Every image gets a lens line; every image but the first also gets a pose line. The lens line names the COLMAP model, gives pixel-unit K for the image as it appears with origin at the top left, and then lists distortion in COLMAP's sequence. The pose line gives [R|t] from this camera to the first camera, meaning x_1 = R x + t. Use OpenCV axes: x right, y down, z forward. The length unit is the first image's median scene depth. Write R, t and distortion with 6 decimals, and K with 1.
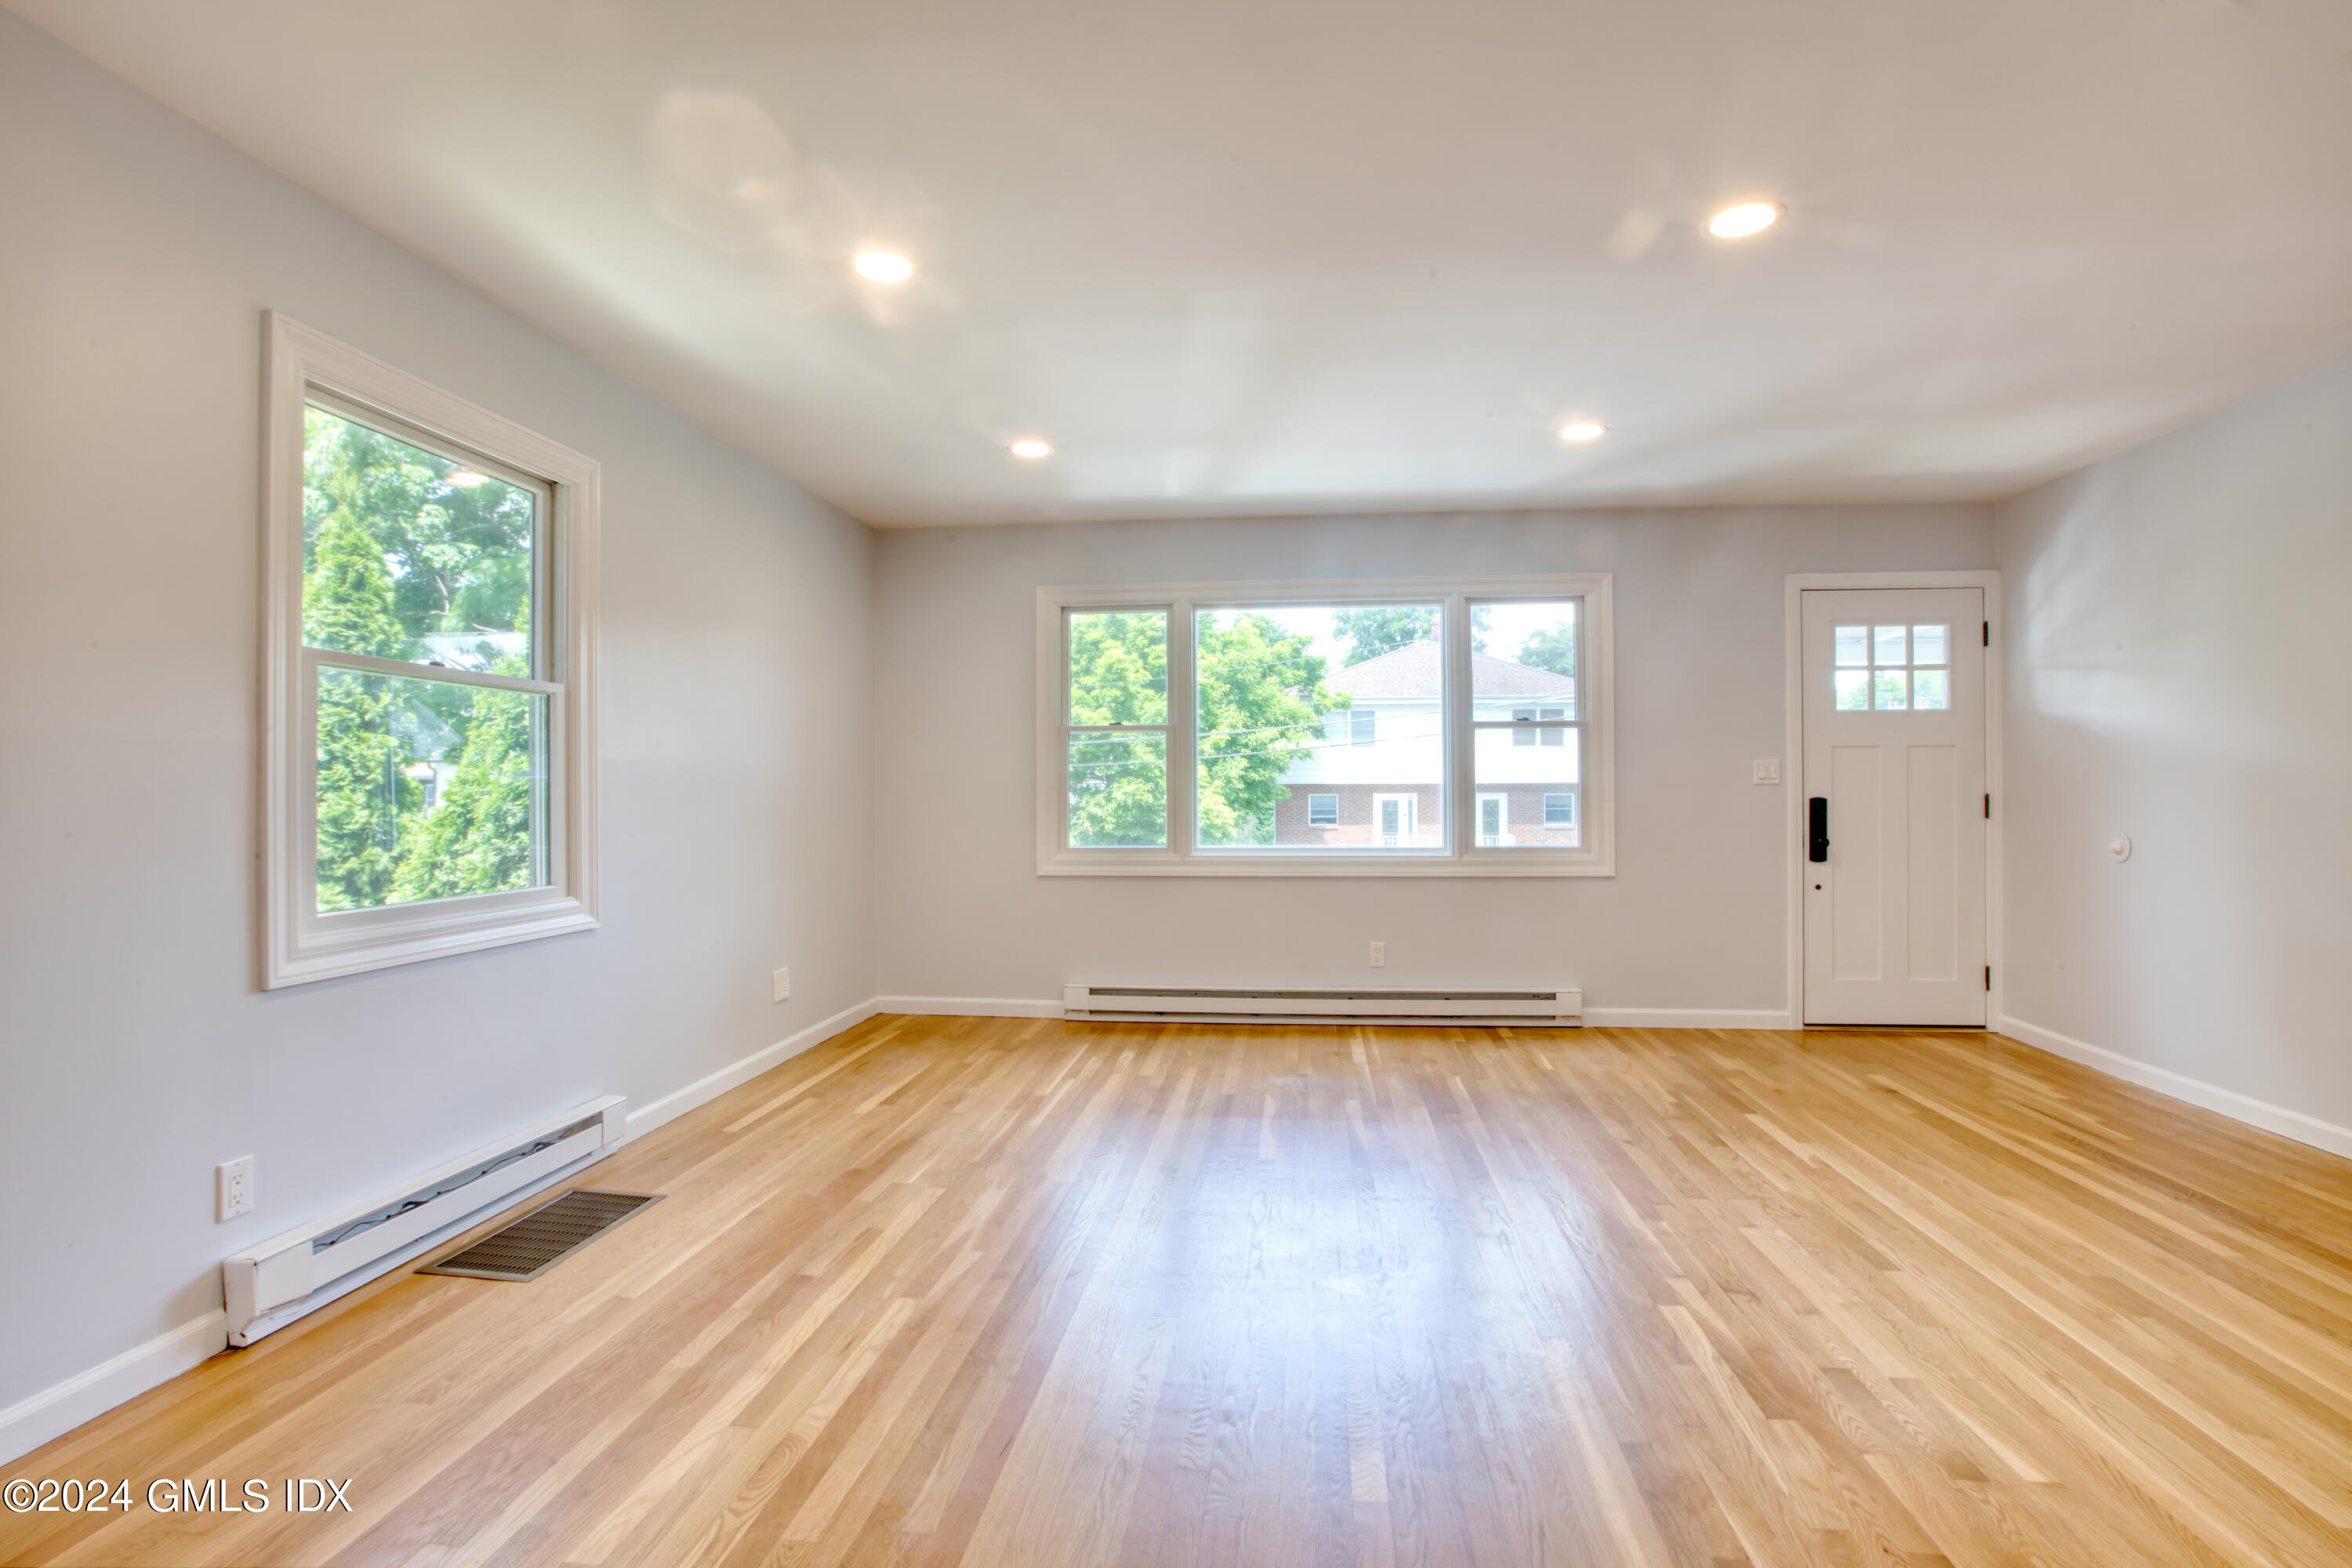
lens RADIAL K [[1045.0, 0, 1172.3], [0, 1045.0, 791.3], [0, 0, 1]] dist [-0.019810, 0.000086]
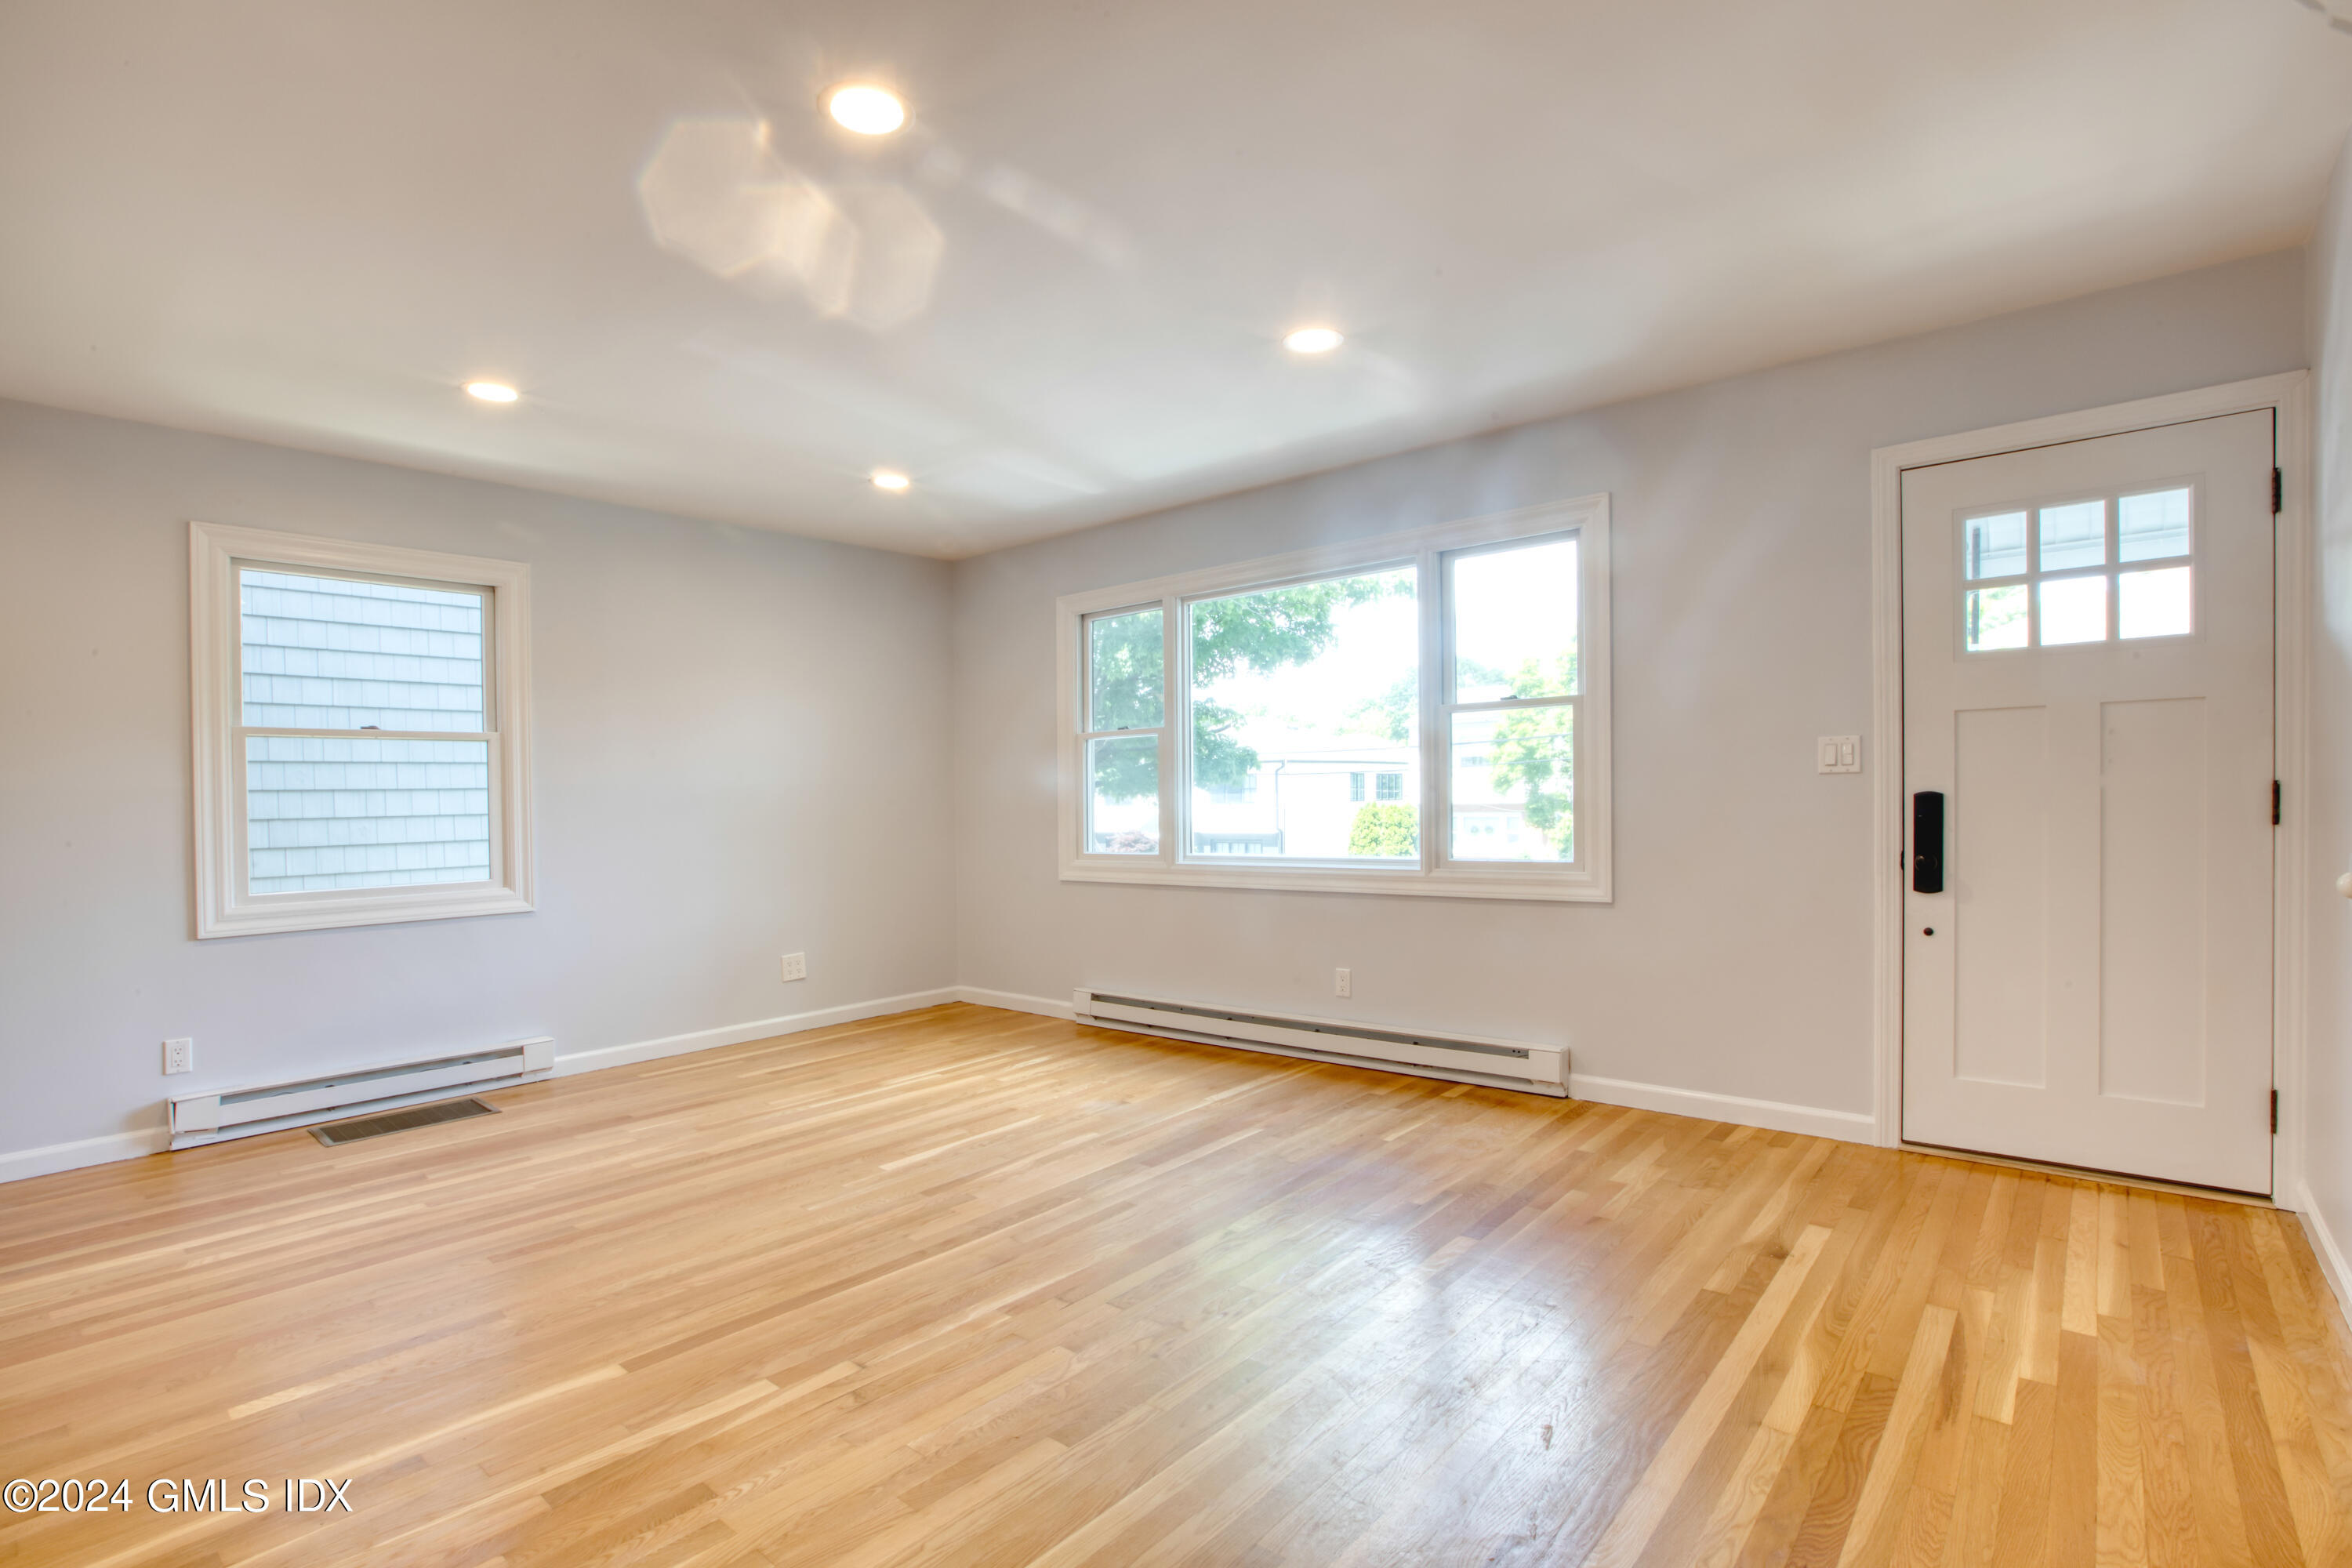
lens RADIAL K [[1072.5, 0, 1229.1], [0, 1072.5, 816.8], [0, 0, 1]] dist [-0.034104, 0.012389]
pose [[0.838233, -0.005713, -0.545282, 0.704200], [0.020770, 0.999554, 0.021457, -0.001838], [0.544916, -0.029312, 0.837978, 0.248762]]
